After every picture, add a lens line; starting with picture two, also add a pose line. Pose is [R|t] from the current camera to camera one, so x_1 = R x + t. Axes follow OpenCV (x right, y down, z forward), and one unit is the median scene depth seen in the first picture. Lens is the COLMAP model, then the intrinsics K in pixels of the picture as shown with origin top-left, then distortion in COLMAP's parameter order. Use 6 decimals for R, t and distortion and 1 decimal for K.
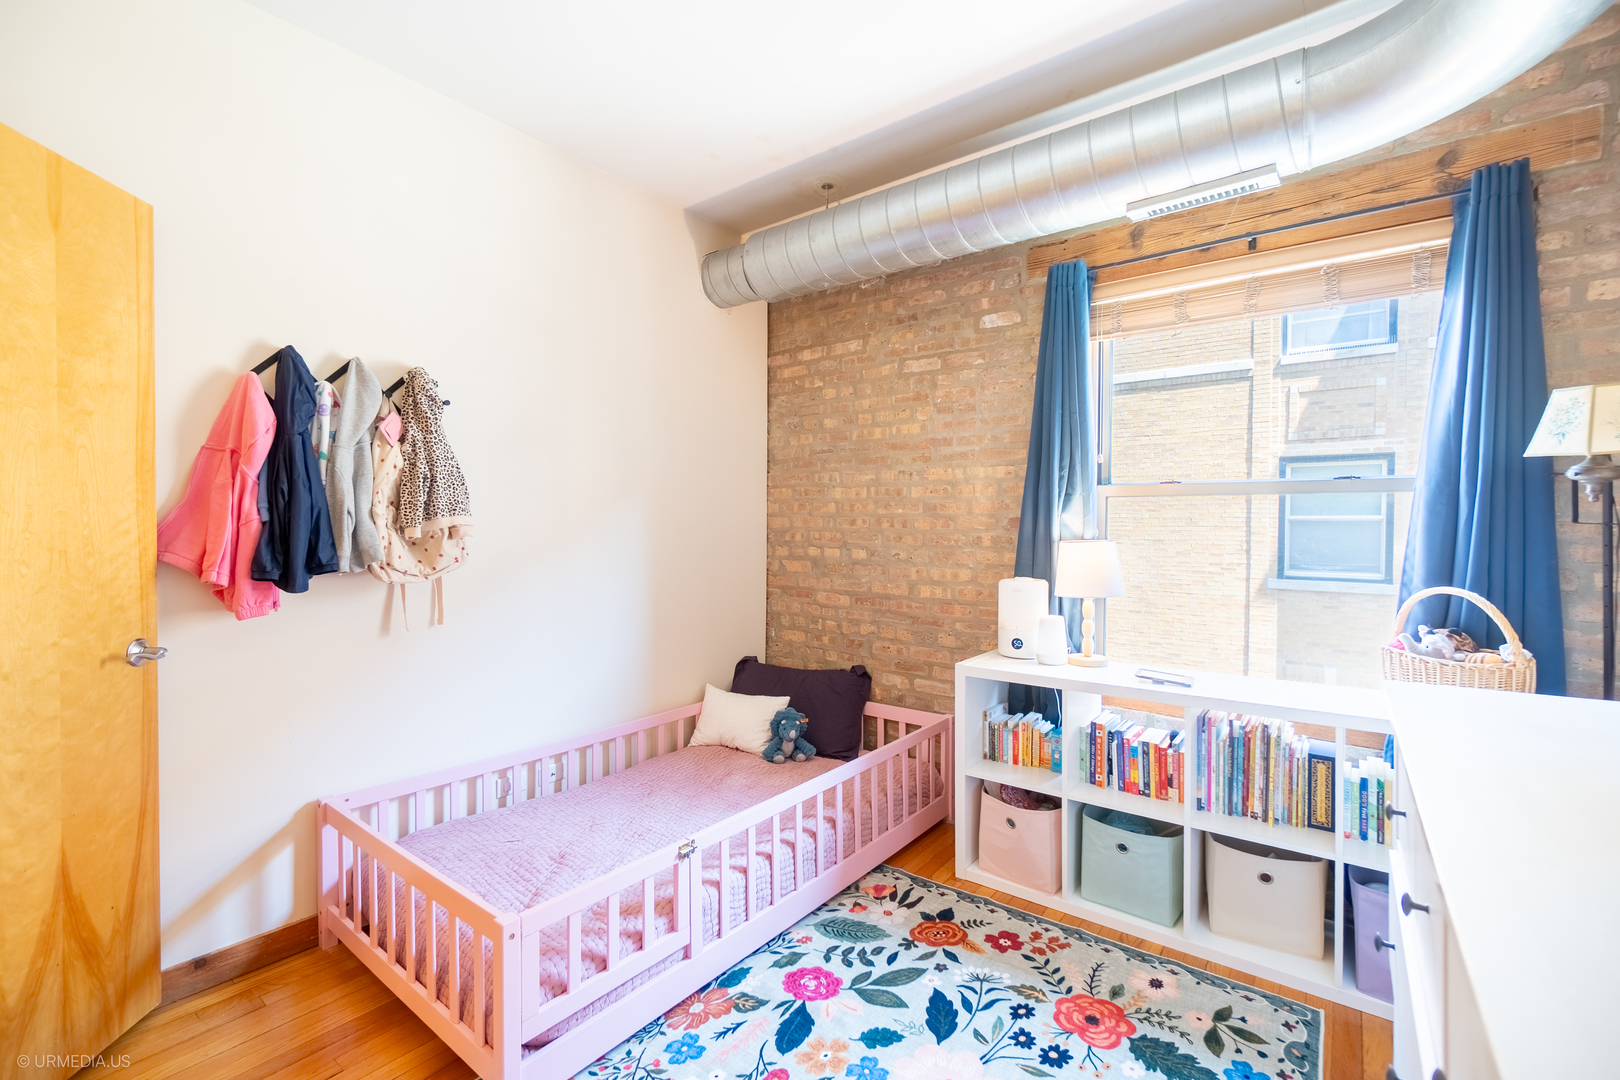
lens RADIAL K [[695.9, 0, 777.7], [0, 695.9, 538.4], [0, 0, 1]] dist [0.001038, 0.000457]
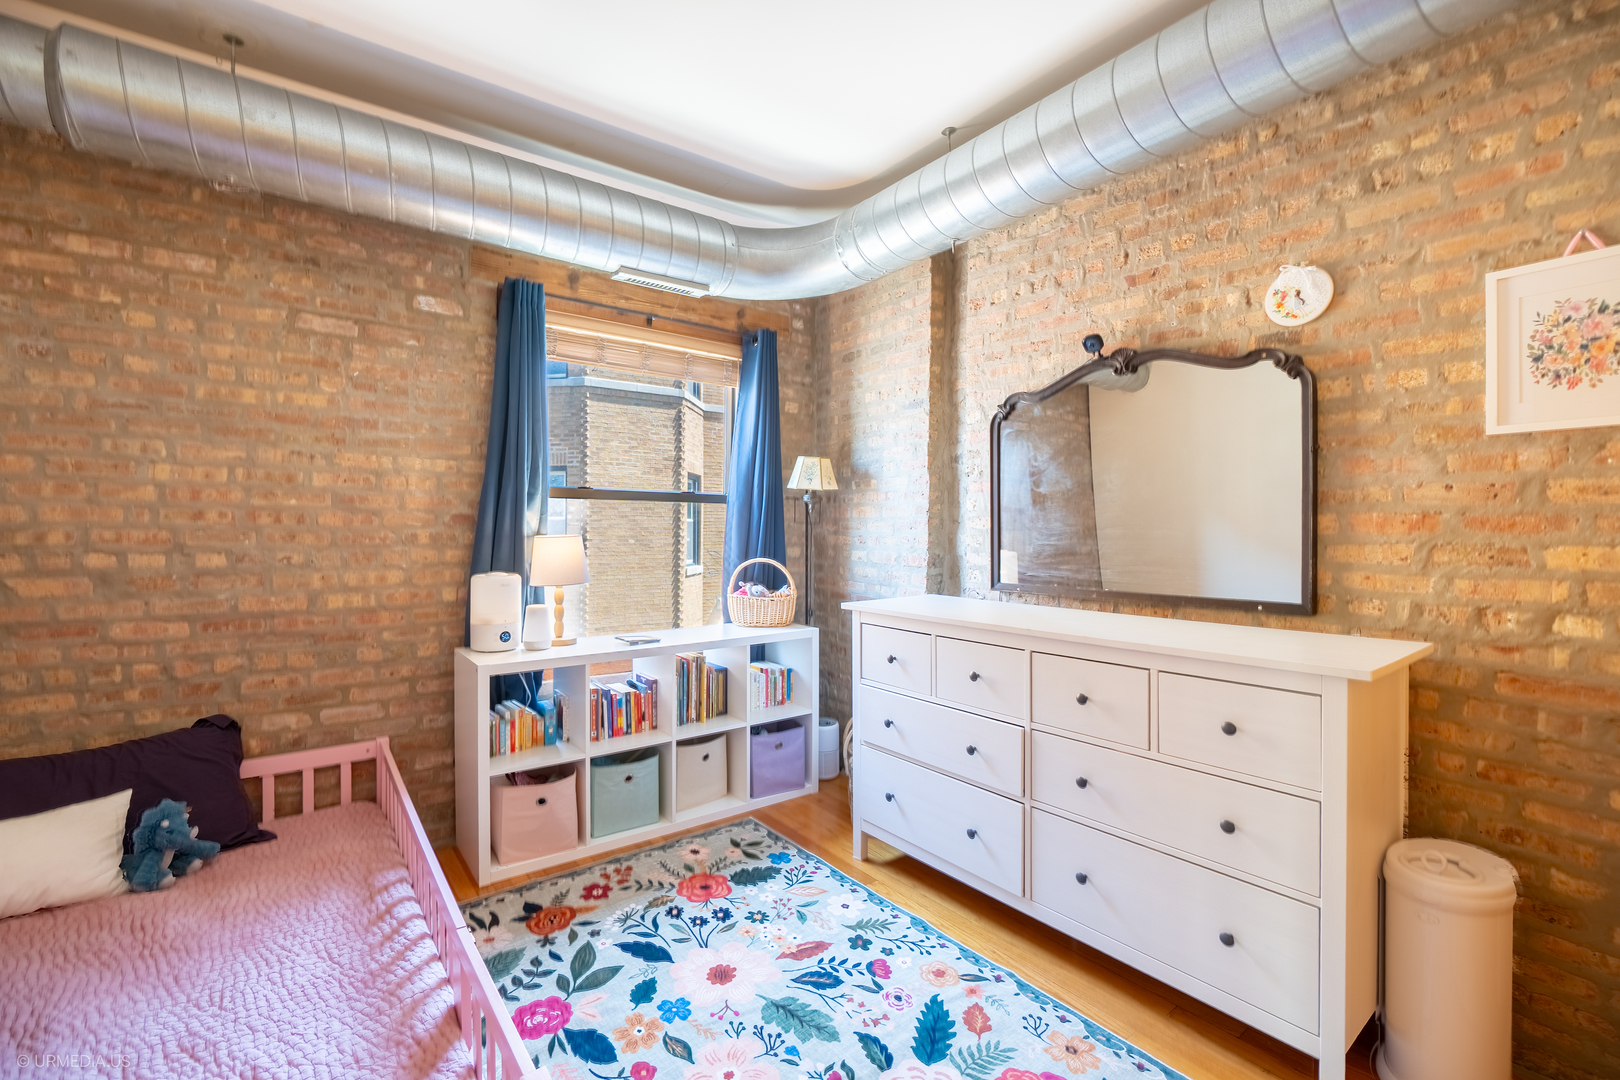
lens RADIAL K [[710.4, 0, 794.7], [0, 710.4, 537.8], [0, 0, 1]] dist [-0.001404, 0.000127]
pose [[0.268721, -0.014473, 0.963109, -0.529812], [0.013813, 0.999842, 0.011170, -0.000683], [-0.963119, 0.010302, 0.268878, 0.292518]]
